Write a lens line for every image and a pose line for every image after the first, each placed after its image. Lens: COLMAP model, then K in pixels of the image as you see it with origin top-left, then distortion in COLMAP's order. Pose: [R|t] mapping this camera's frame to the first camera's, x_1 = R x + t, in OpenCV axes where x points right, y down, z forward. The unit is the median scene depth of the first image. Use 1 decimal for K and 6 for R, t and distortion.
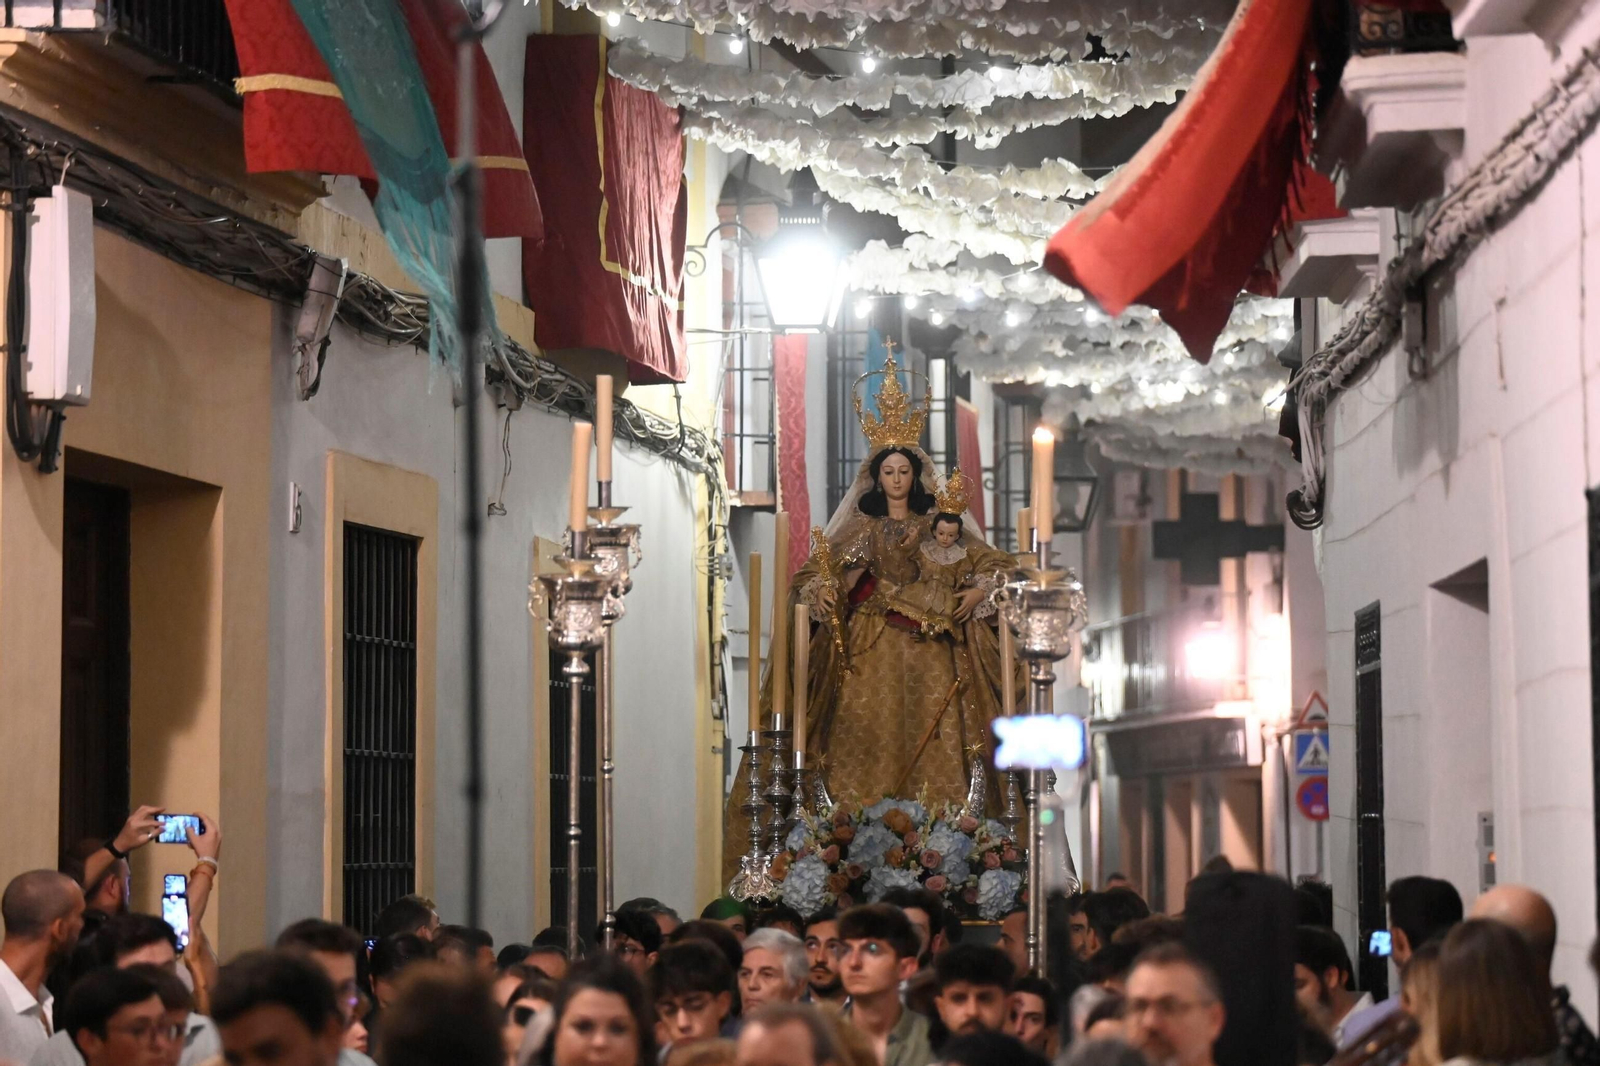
lens RADIAL K [[6047.9, 0, 800.0], [0, 6047.9, 533.0], [0, 0, 1]] dist [0.197635, 3.577799]
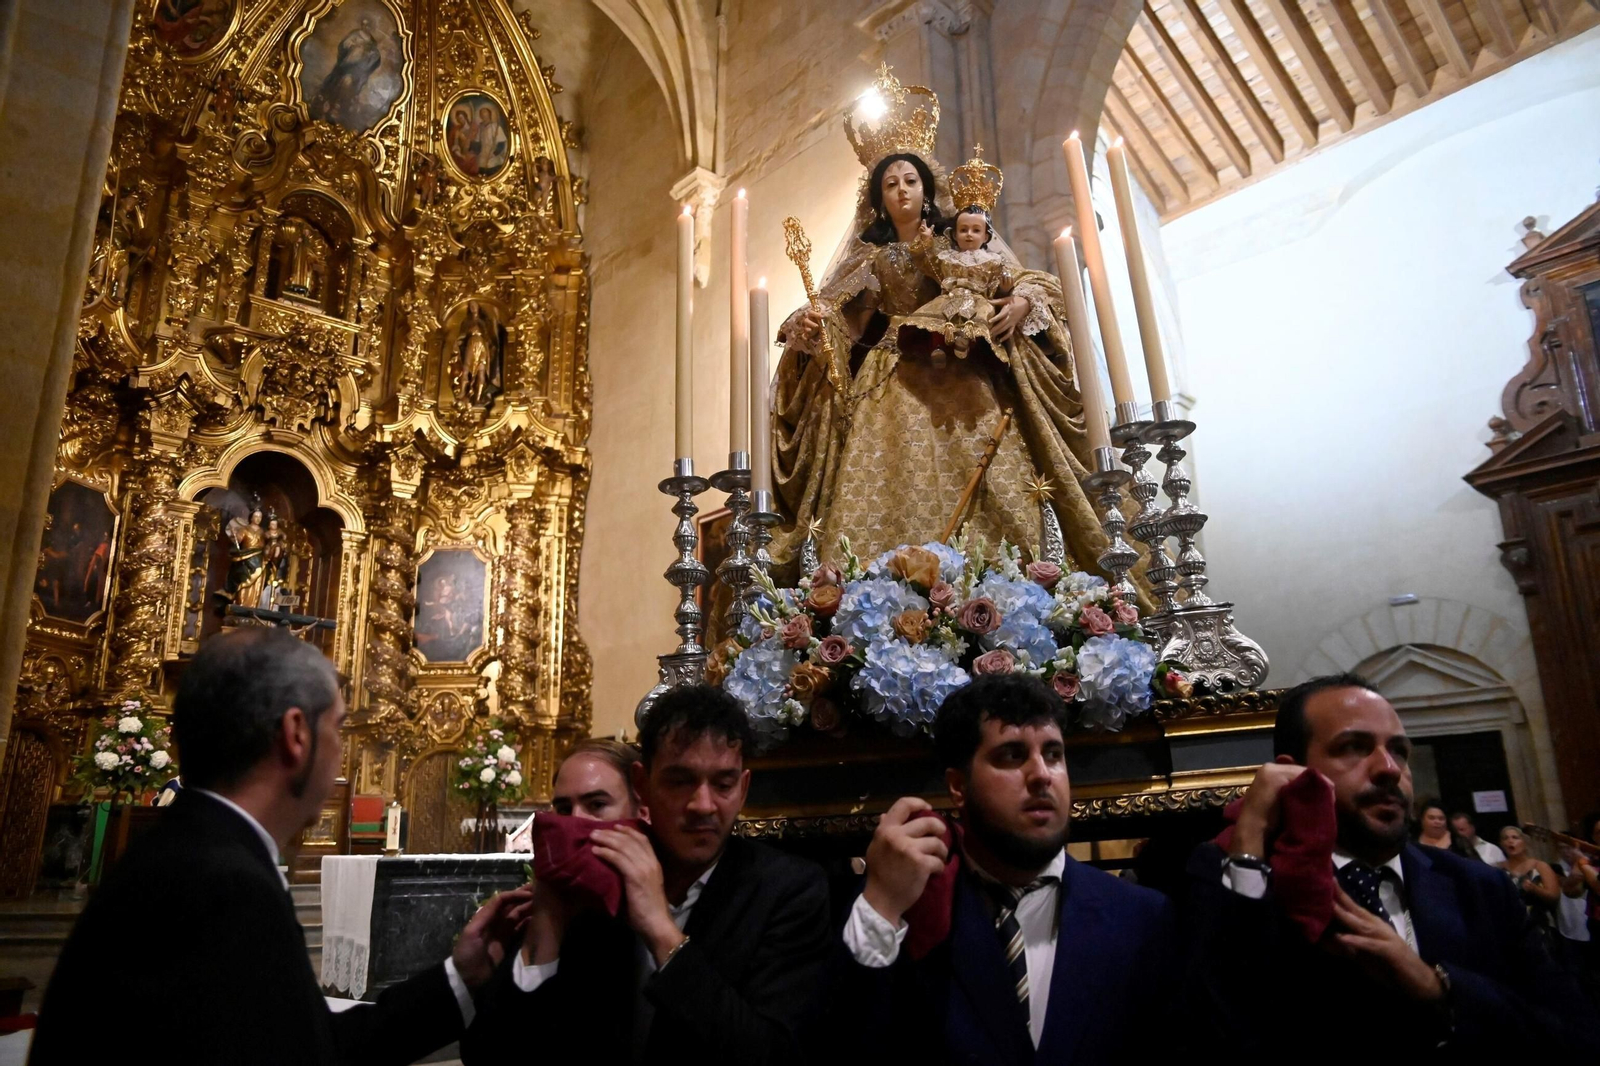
lens RADIAL K [[1098.3, 0, 794.4], [0, 1098.3, 521.8], [0, 0, 1]] dist [-0.118867, 0.103527]
pose [[0.984193, -0.084712, -0.155525, 0.055790], [0.050691, 0.976185, -0.210932, 0.168927], [0.169689, 0.199715, 0.965049, 2.372051]]
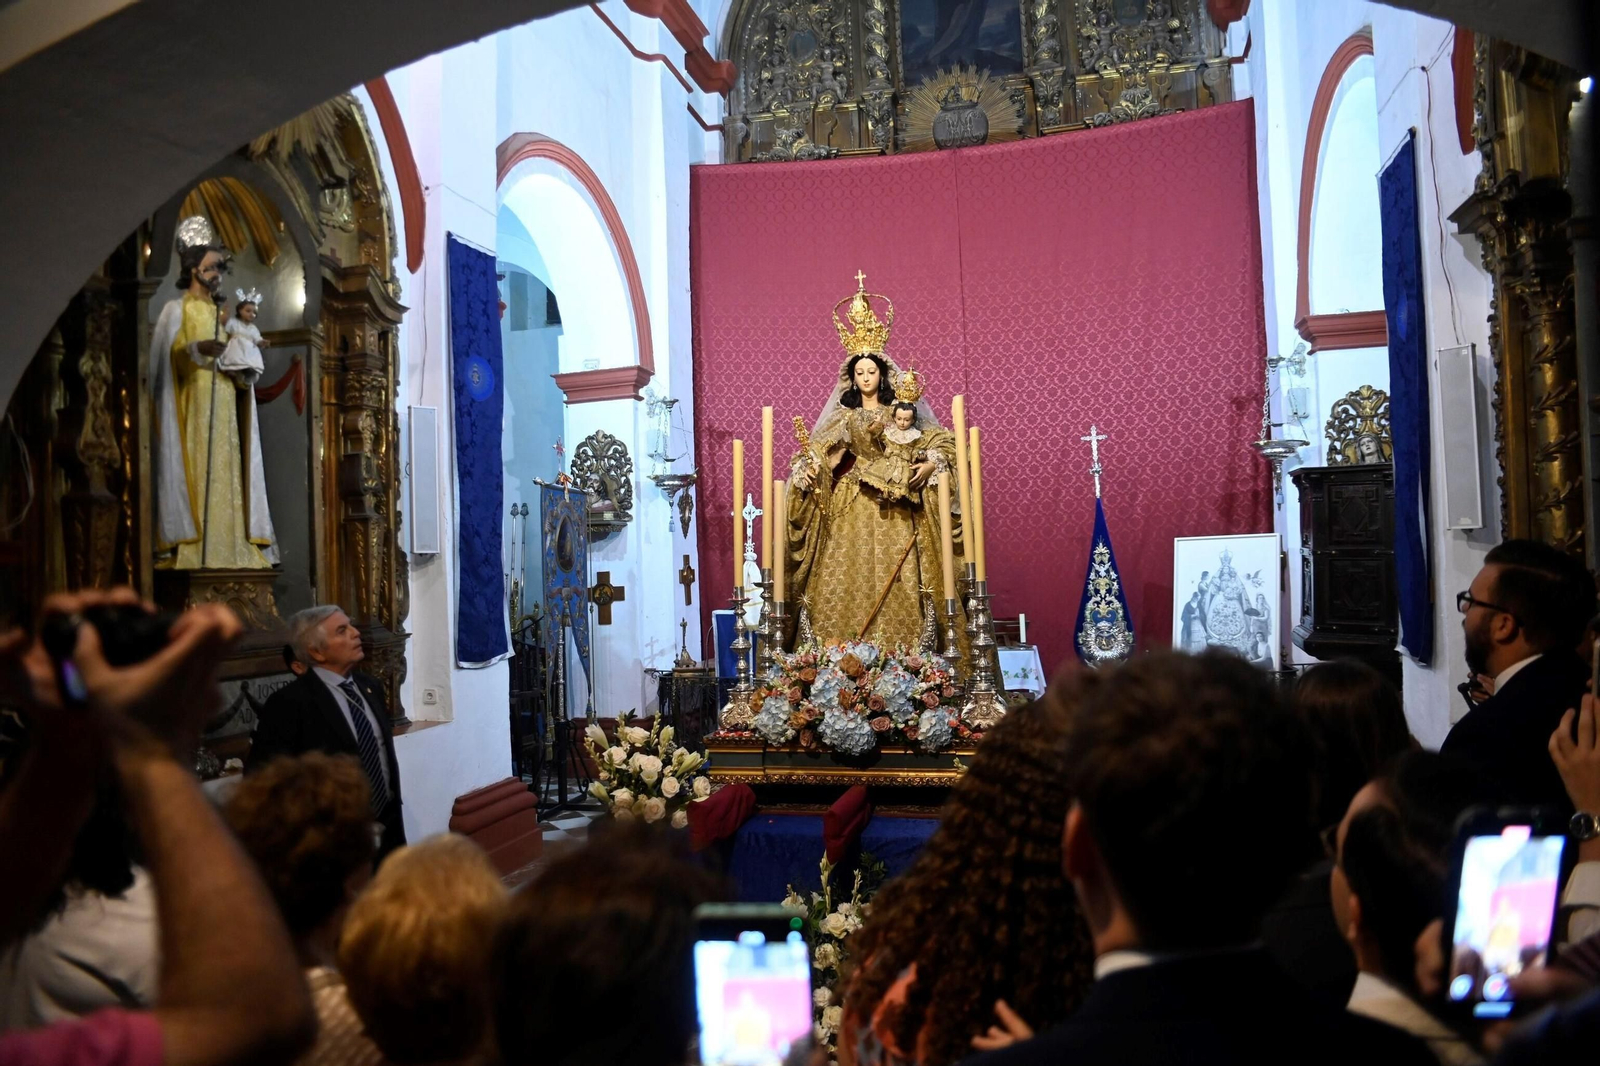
lens RADIAL K [[1099.4, 0, 800.0], [0, 1099.4, 533.0], [0, 0, 1]] dist [-0.112878, 0.101752]
pose [[0.983538, -0.016919, -0.179909, 0.118626], [0.032055, 0.996153, 0.081560, 0.012129], [0.177837, -0.085984, 0.980296, 2.087011]]
